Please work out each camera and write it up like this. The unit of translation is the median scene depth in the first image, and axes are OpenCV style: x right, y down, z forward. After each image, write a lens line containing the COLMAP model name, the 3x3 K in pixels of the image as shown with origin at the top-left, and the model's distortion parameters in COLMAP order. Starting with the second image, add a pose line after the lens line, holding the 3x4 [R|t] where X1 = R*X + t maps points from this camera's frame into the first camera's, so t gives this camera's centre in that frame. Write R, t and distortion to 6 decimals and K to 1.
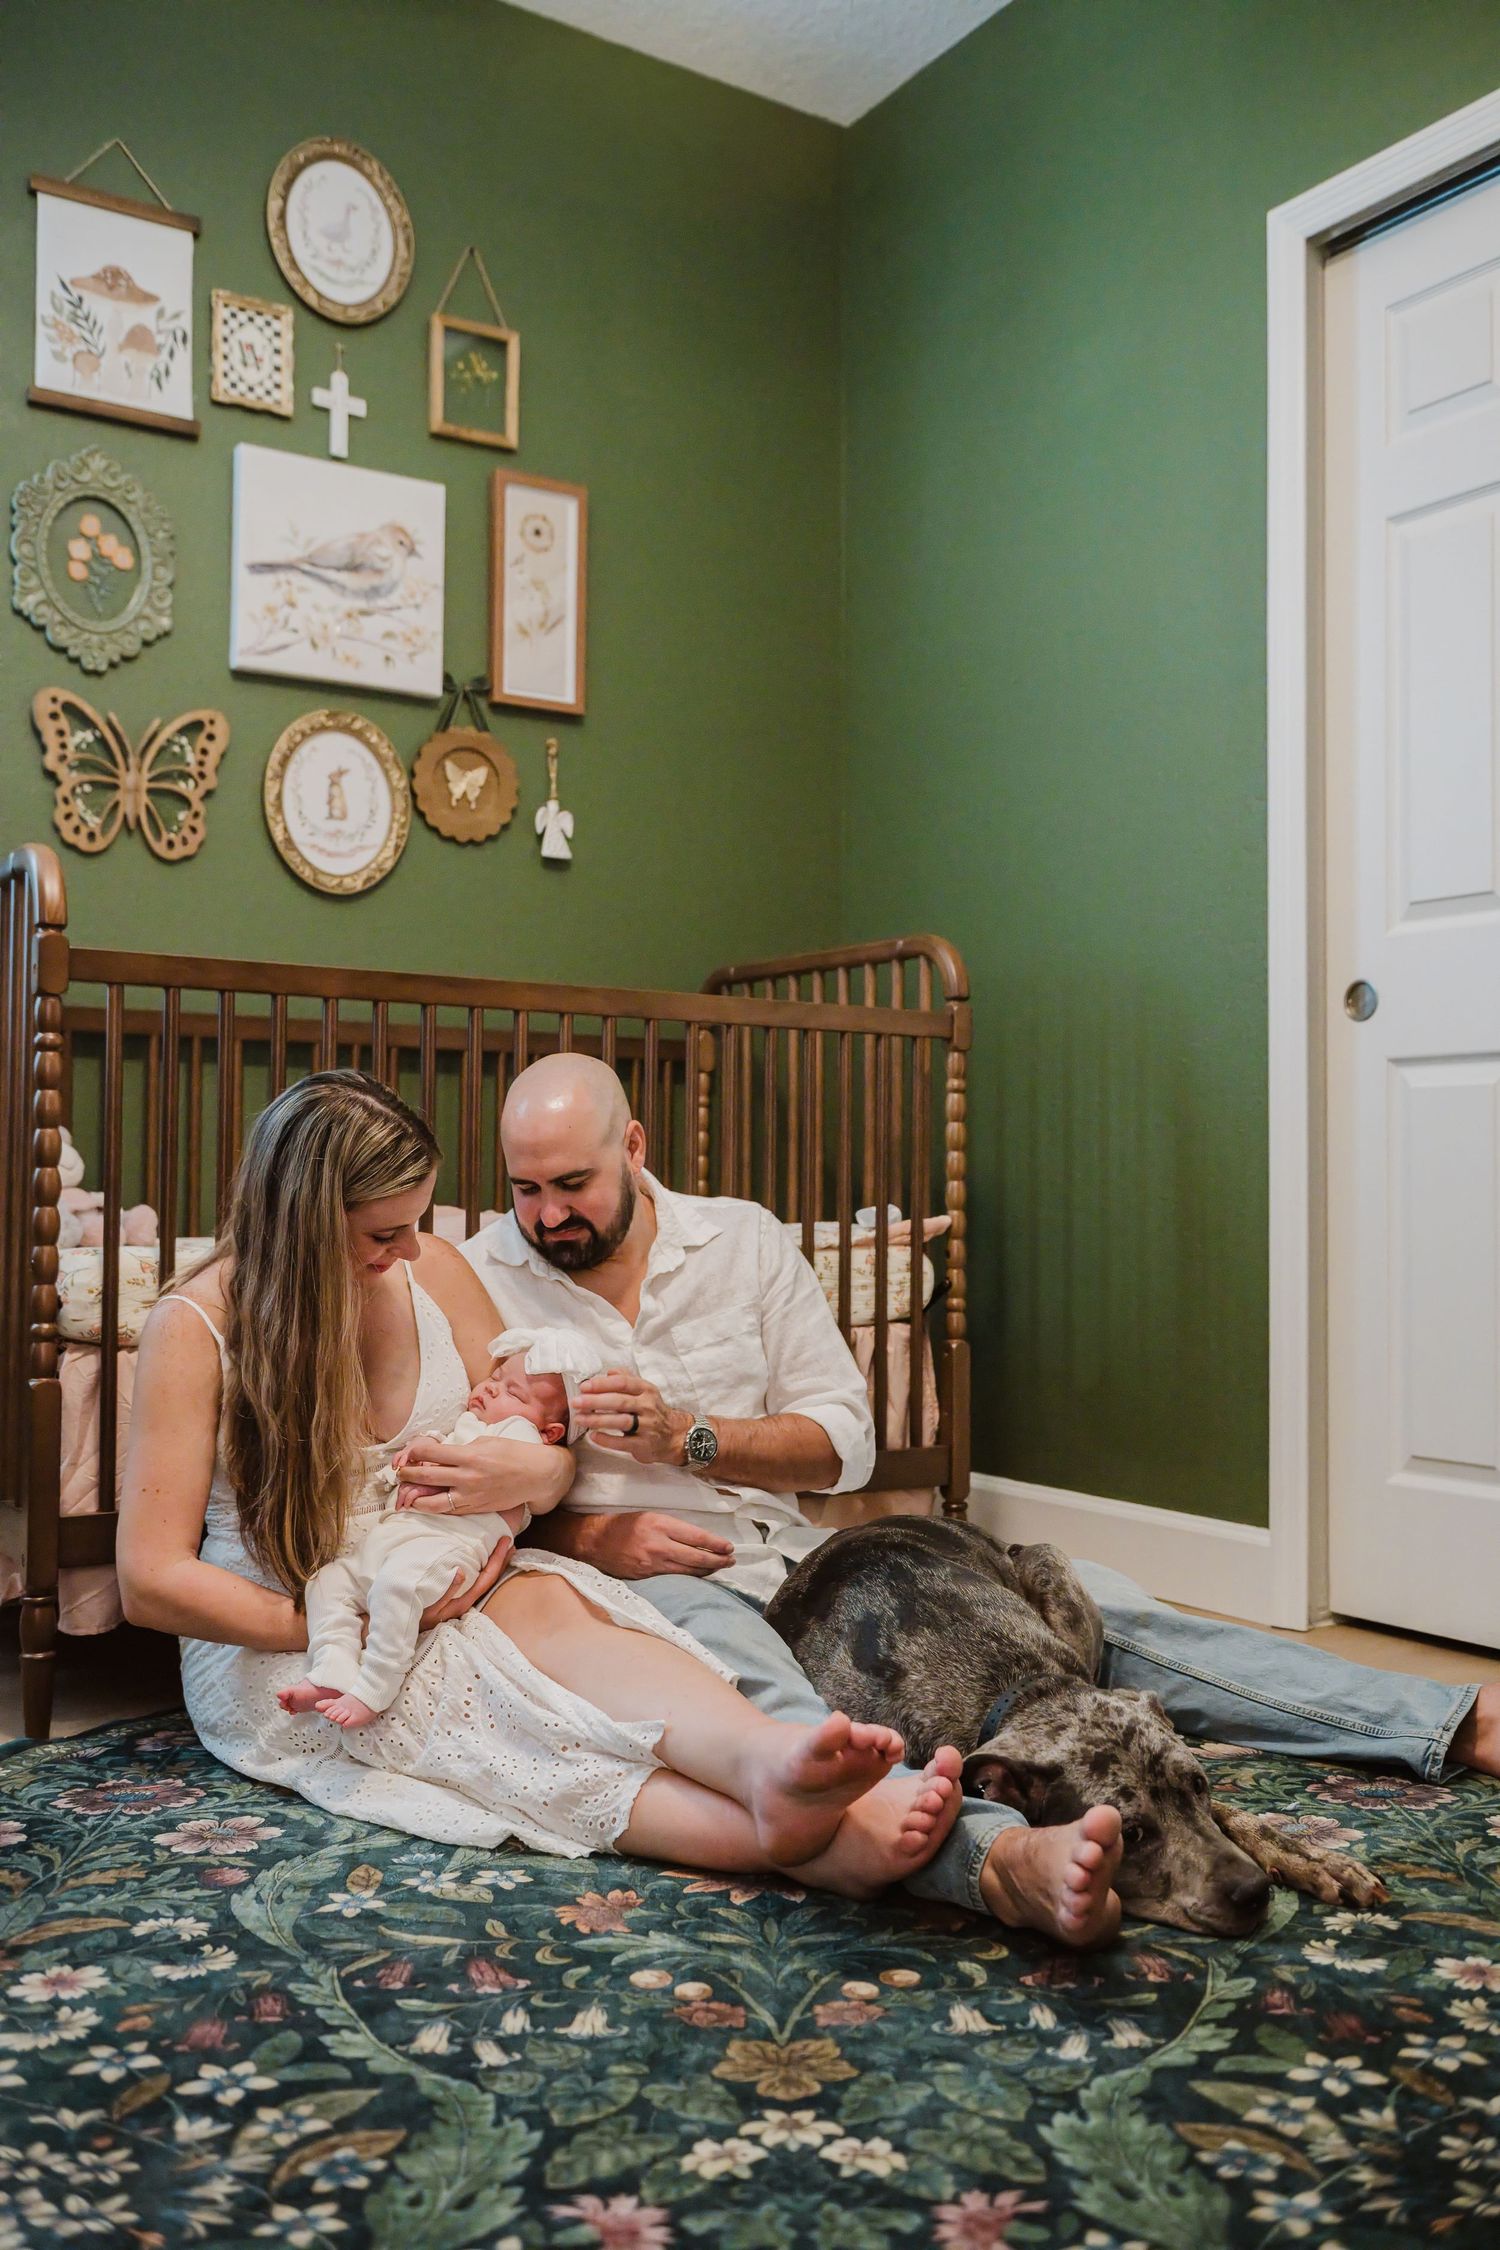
lens RADIAL K [[1993.2, 0, 756.5], [0, 1993.2, 1125.3], [0, 0, 1]] dist [-0.000912, -0.006298]
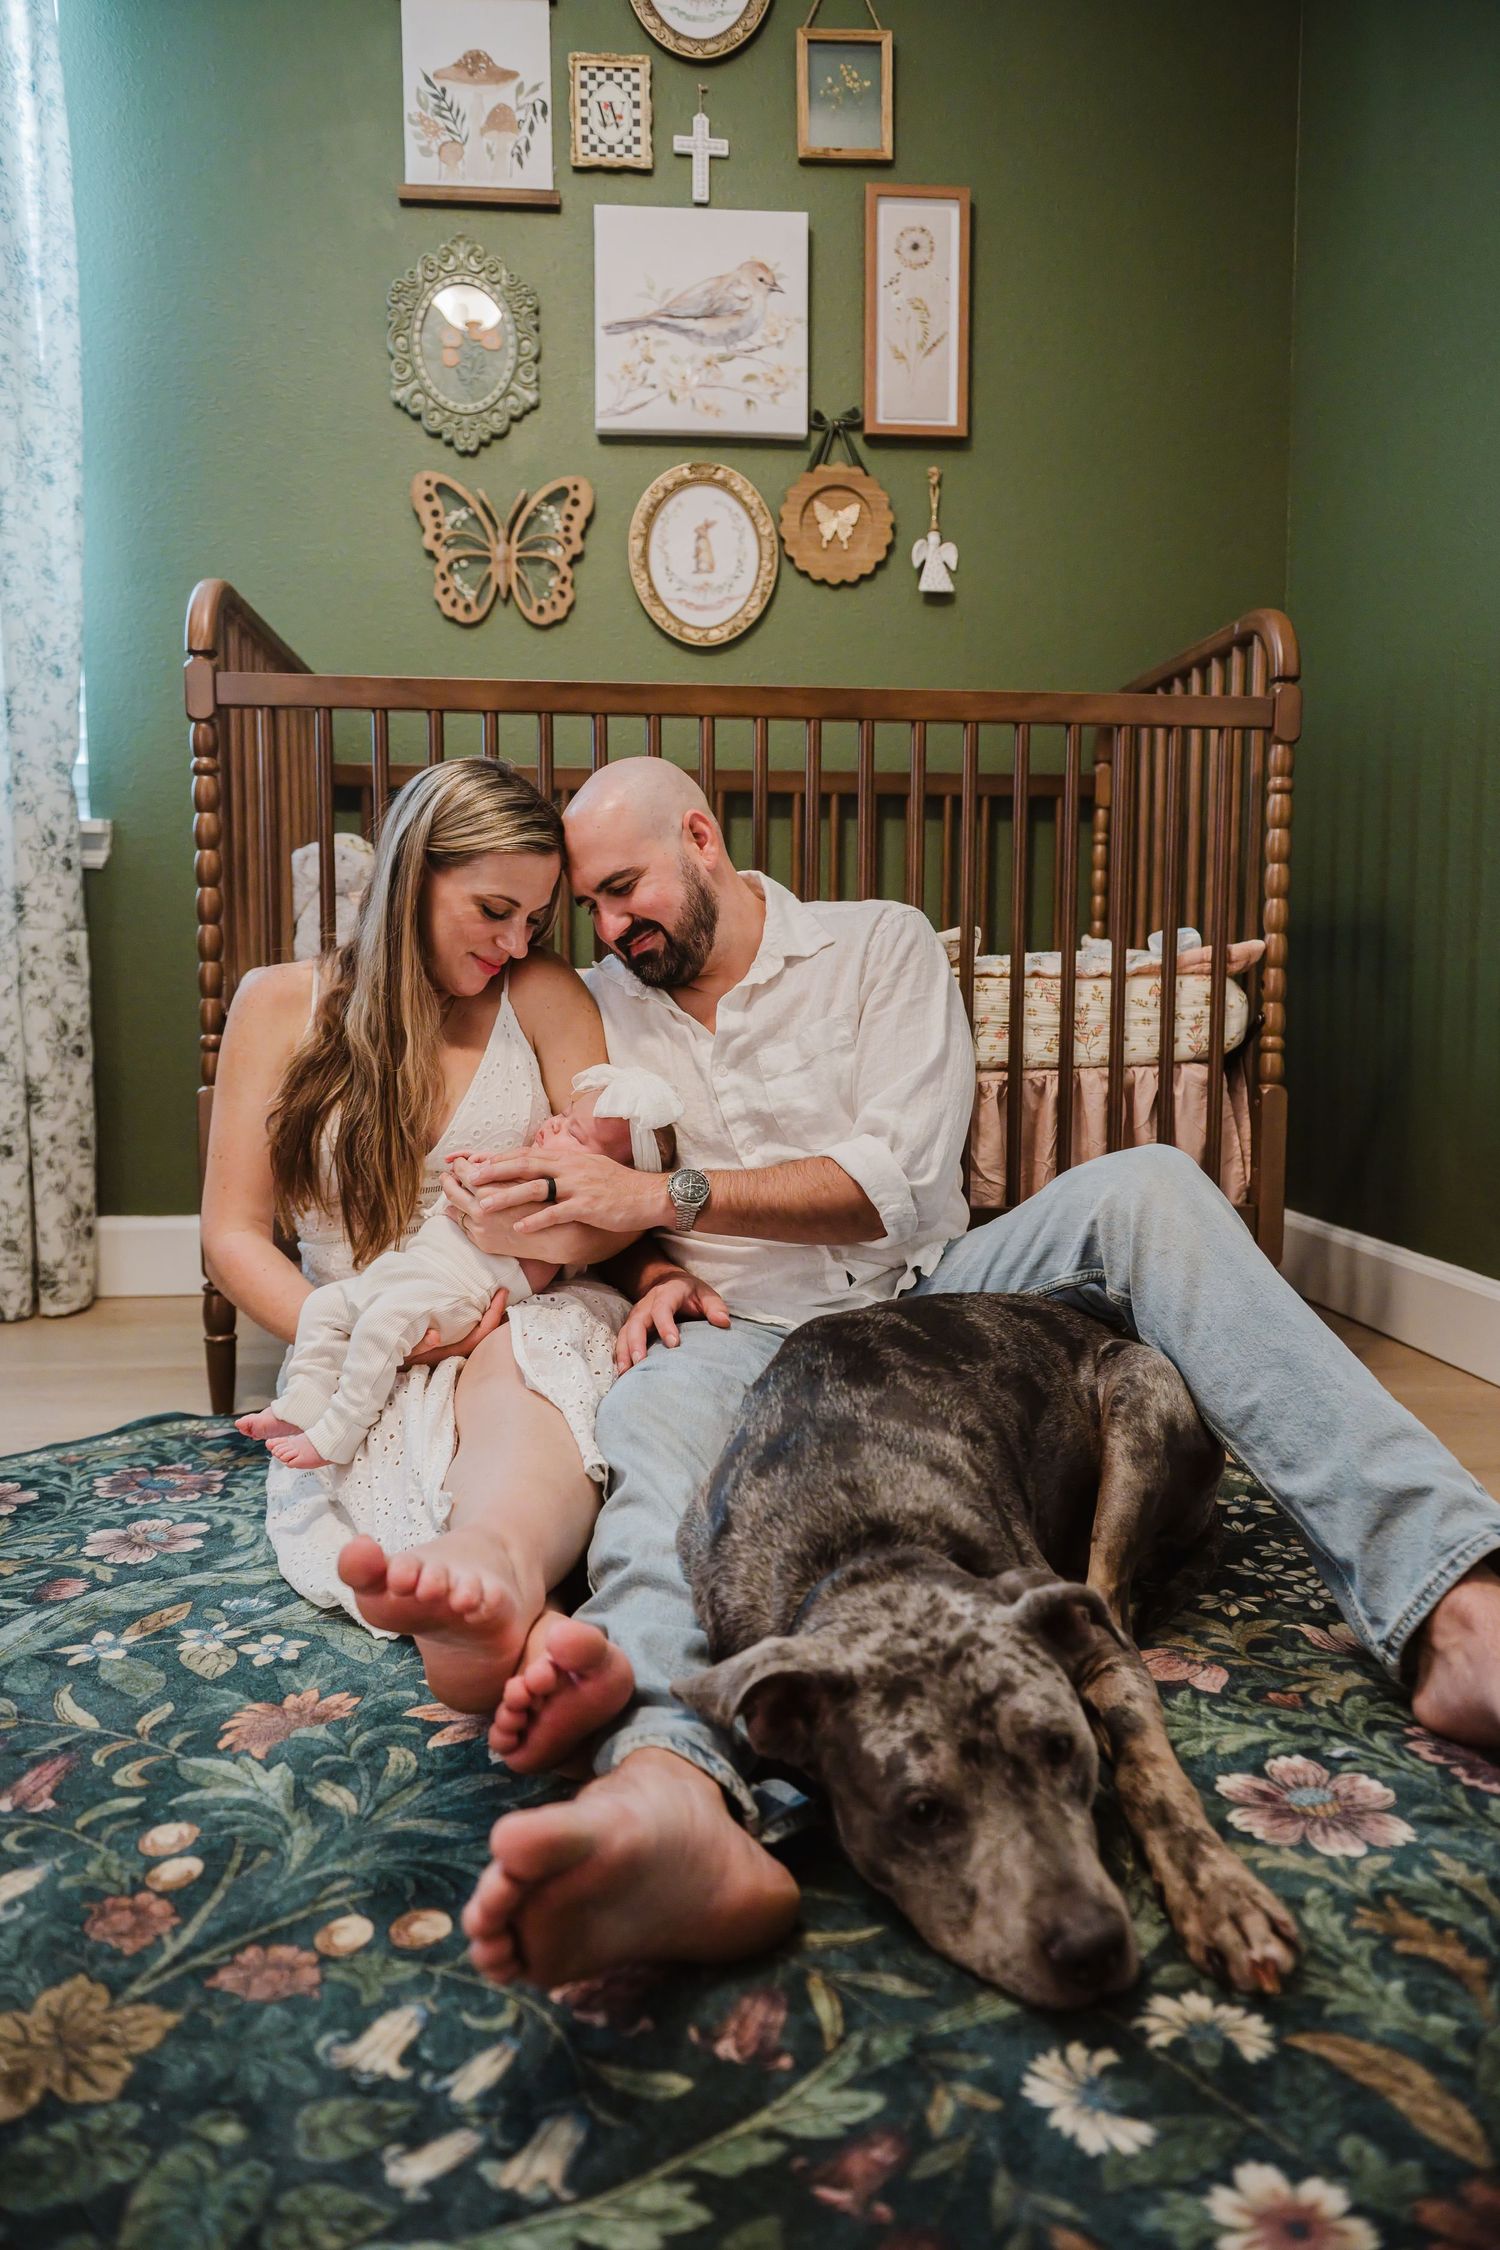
lens RADIAL K [[1525.7, 0, 750.4], [0, 1525.7, 1119.4], [0, 0, 1]] dist [-0.005054, -0.001663]
pose [[0.879827, 0.036826, -0.473865, 0.214582], [0.019658, 0.993321, 0.113696, 0.042990], [0.474887, -0.109348, 0.873227, 0.314520]]
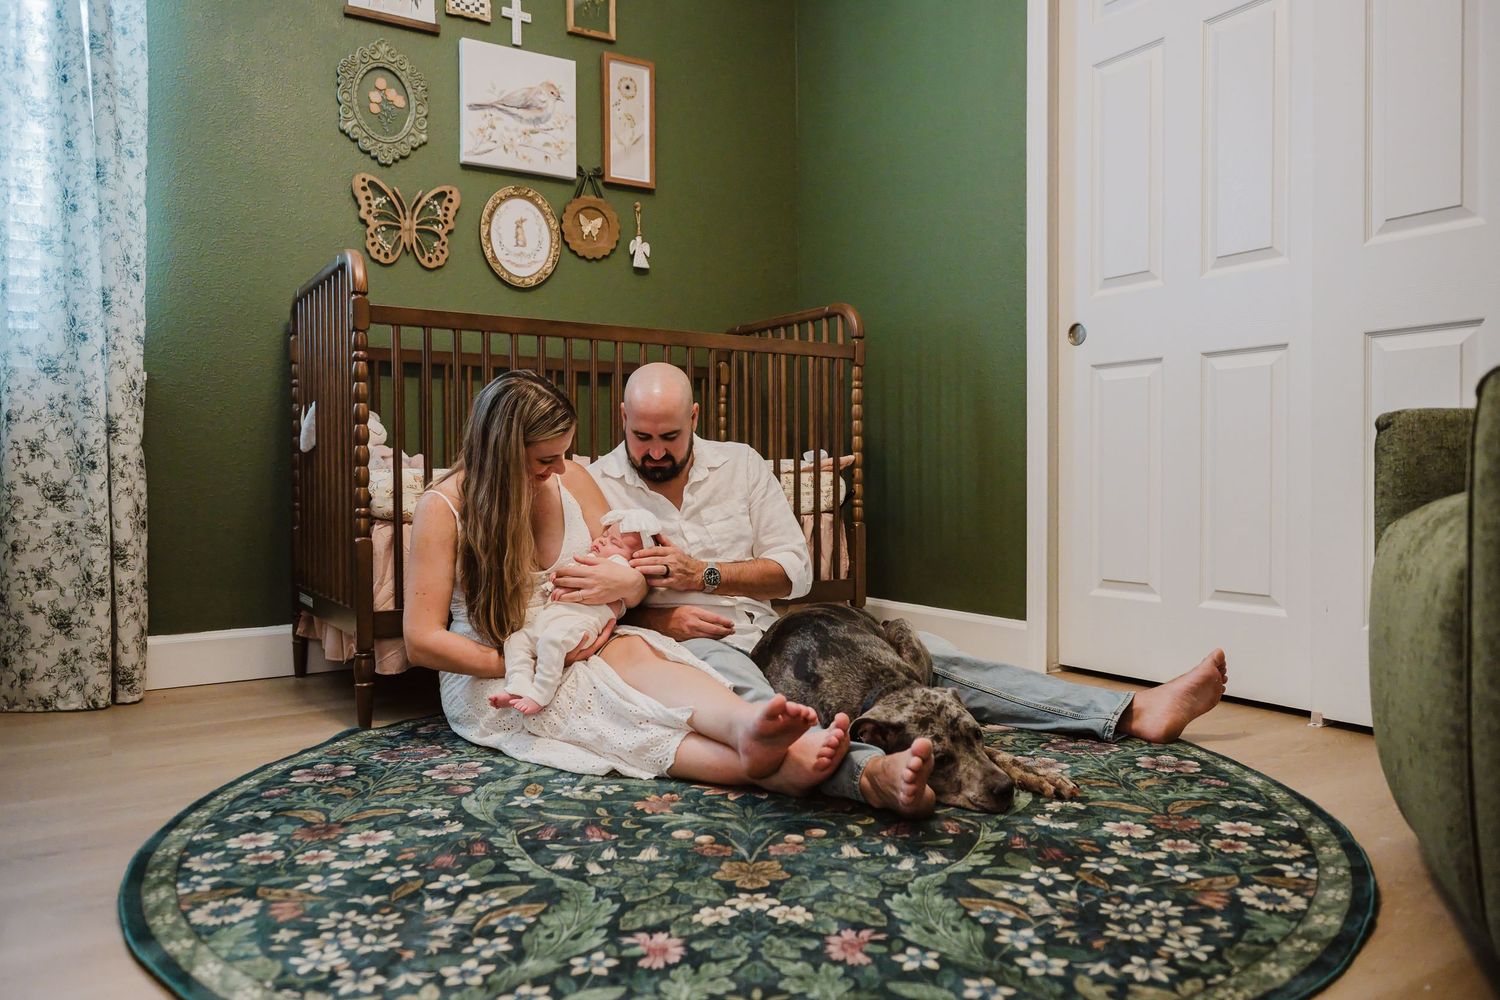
lens RADIAL K [[1065.4, 0, 754.2], [0, 1065.4, 496.1], [0, 0, 1]] dist [0.004773, -0.006164]
pose [[0.999873, -0.011256, -0.011298, 0.014809], [0.011838, 0.998531, 0.052866, 0.029792], [0.010687, -0.052993, 0.998538, 0.008166]]
